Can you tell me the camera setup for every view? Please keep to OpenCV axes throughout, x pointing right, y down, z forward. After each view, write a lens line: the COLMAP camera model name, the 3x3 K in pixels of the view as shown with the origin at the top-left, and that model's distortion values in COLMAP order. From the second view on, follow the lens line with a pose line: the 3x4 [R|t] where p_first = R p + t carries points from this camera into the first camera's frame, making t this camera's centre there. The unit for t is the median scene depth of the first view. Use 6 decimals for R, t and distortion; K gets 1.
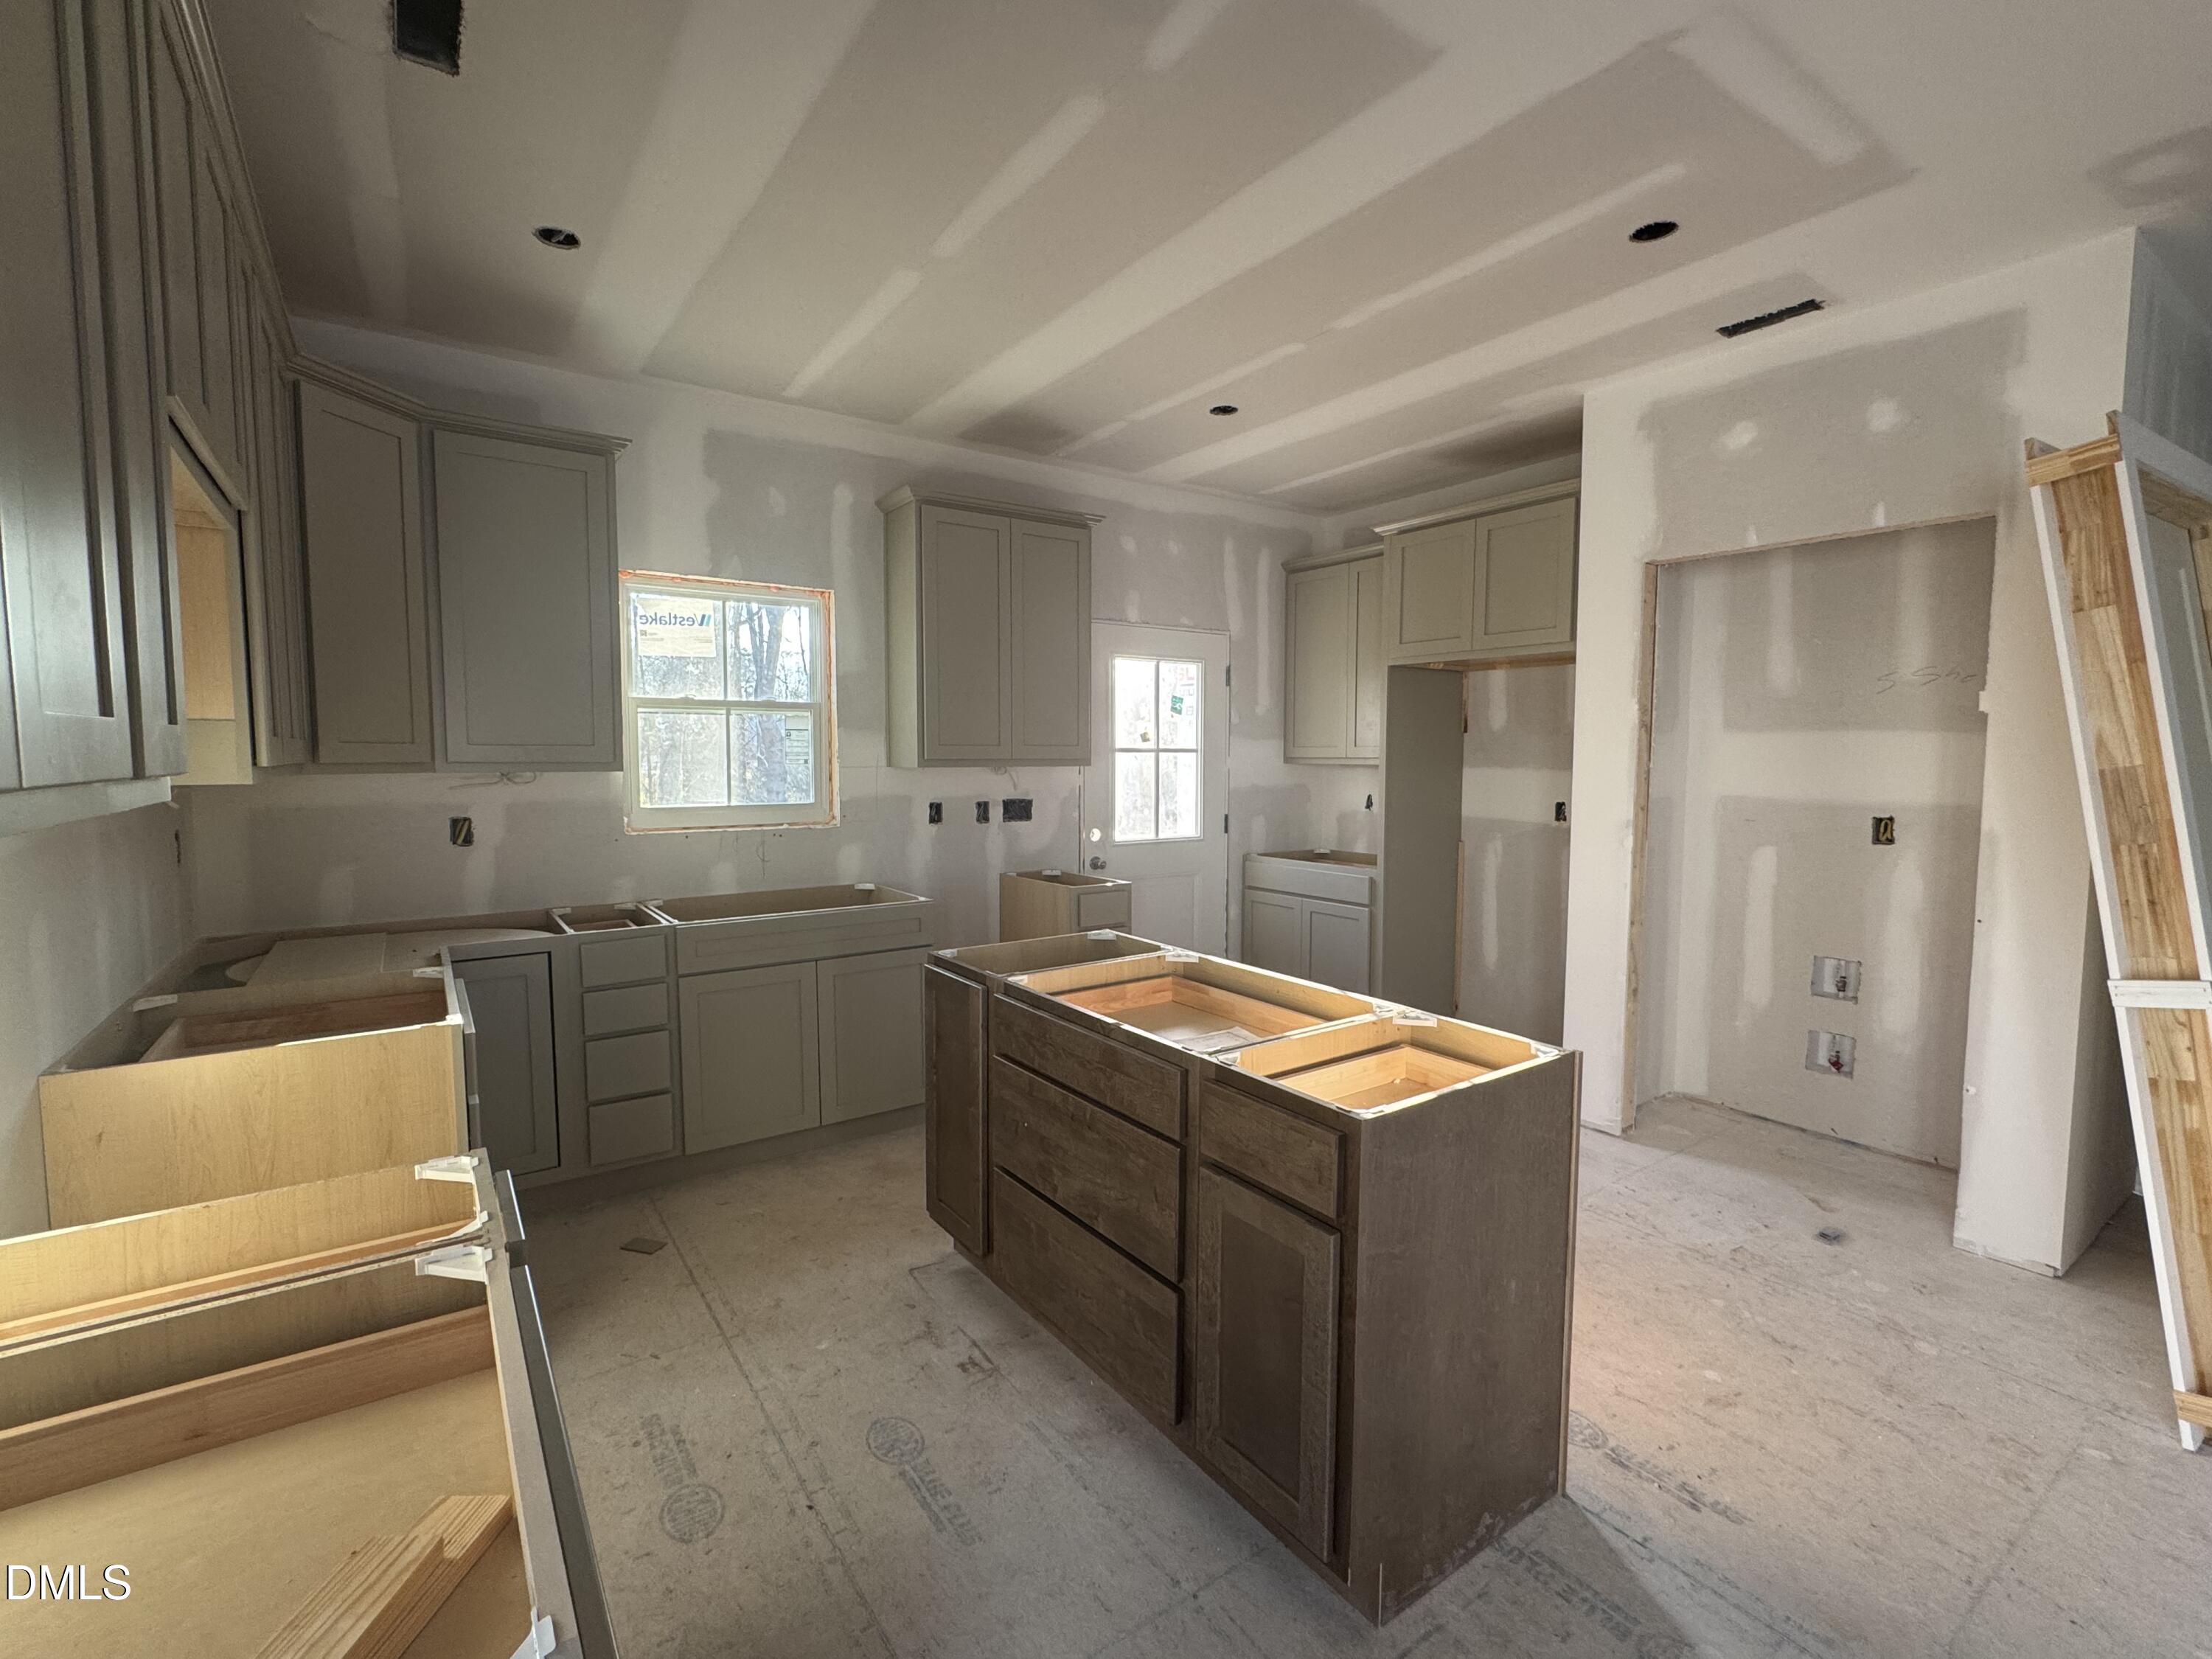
lens RADIAL K [[989.2, 0, 1099.4], [0, 989.2, 824.2], [0, 0, 1]] dist [-0.001669, -0.000268]
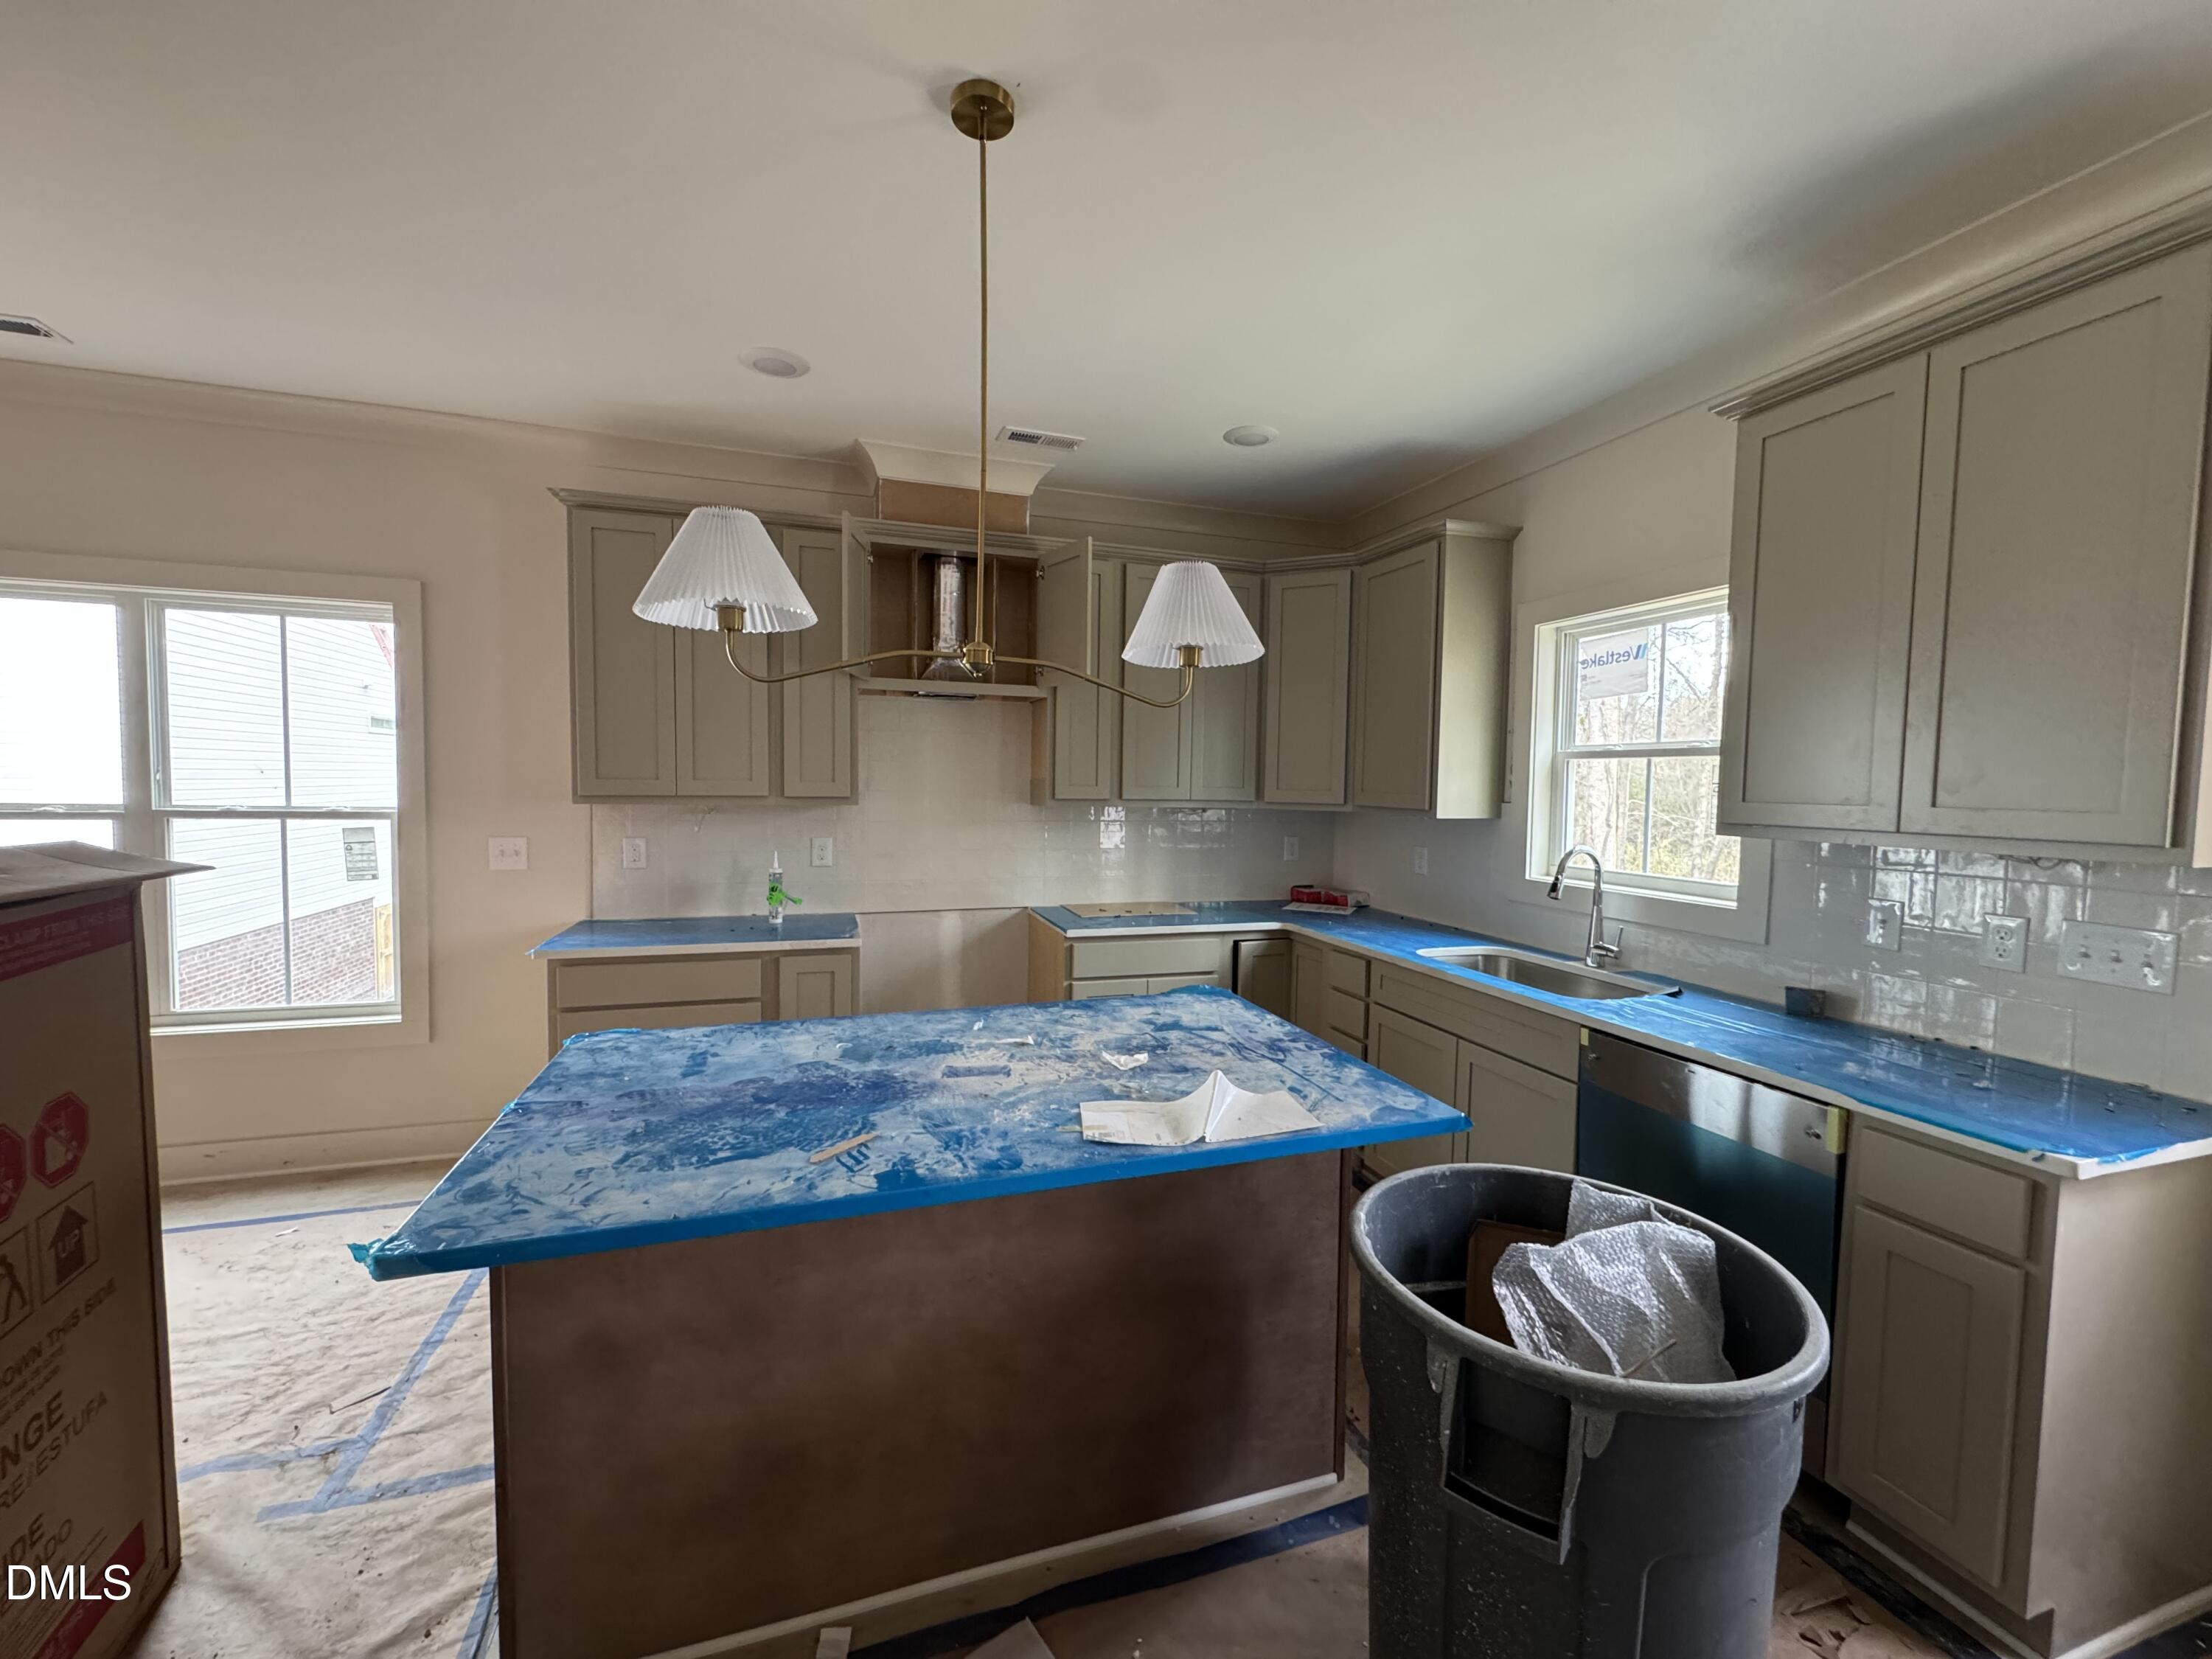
lens RADIAL K [[878.4, 0, 1104.5], [0, 878.4, 828.9], [0, 0, 1]] dist [-0.002354, 0.000259]
pose [[-0.285014, 0.047618, -0.957340, 0.460690], [-0.086157, 0.993450, 0.075064, -0.067367], [0.954643, 0.103876, -0.279045, 0.745600]]
